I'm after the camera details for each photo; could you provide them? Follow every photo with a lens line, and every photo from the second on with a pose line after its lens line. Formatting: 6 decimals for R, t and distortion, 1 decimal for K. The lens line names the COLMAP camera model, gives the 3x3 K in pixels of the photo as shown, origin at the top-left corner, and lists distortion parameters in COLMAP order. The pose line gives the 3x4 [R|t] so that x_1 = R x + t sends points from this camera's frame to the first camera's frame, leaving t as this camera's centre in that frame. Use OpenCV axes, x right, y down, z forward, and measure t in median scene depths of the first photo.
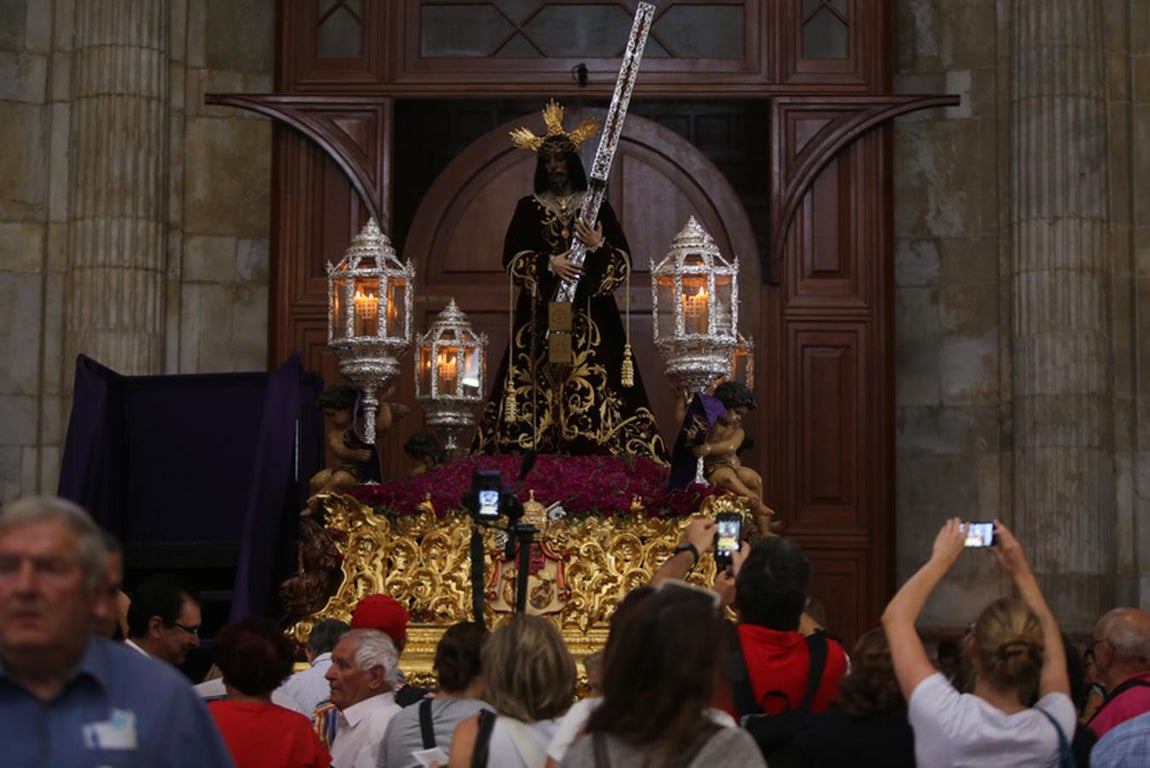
lens RADIAL K [[3041.2, 0, 574.7], [0, 3041.2, 384.0], [0, 0, 1]] dist [-0.031345, 0.000000]
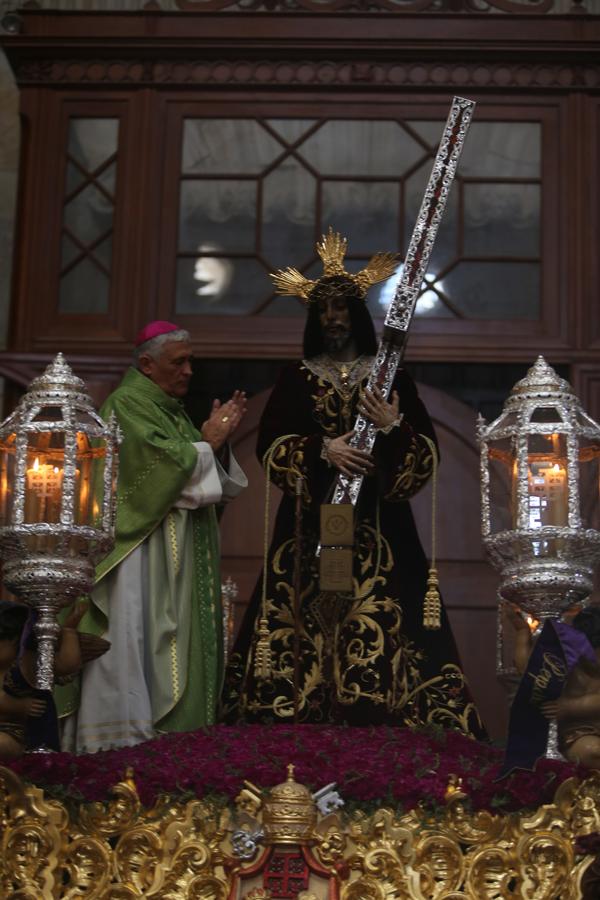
lens RADIAL K [[2380.1, 0, 324.5], [0, 2380.1, 430.3], [0, 0, 1]] dist [-0.031345, 0.000000]
pose [[0.999817, 0.018944, -0.002773, -0.006923], [-0.019146, 0.989712, -0.141788, 0.035493], [0.000059, 0.141815, 0.989893, 0.487314]]
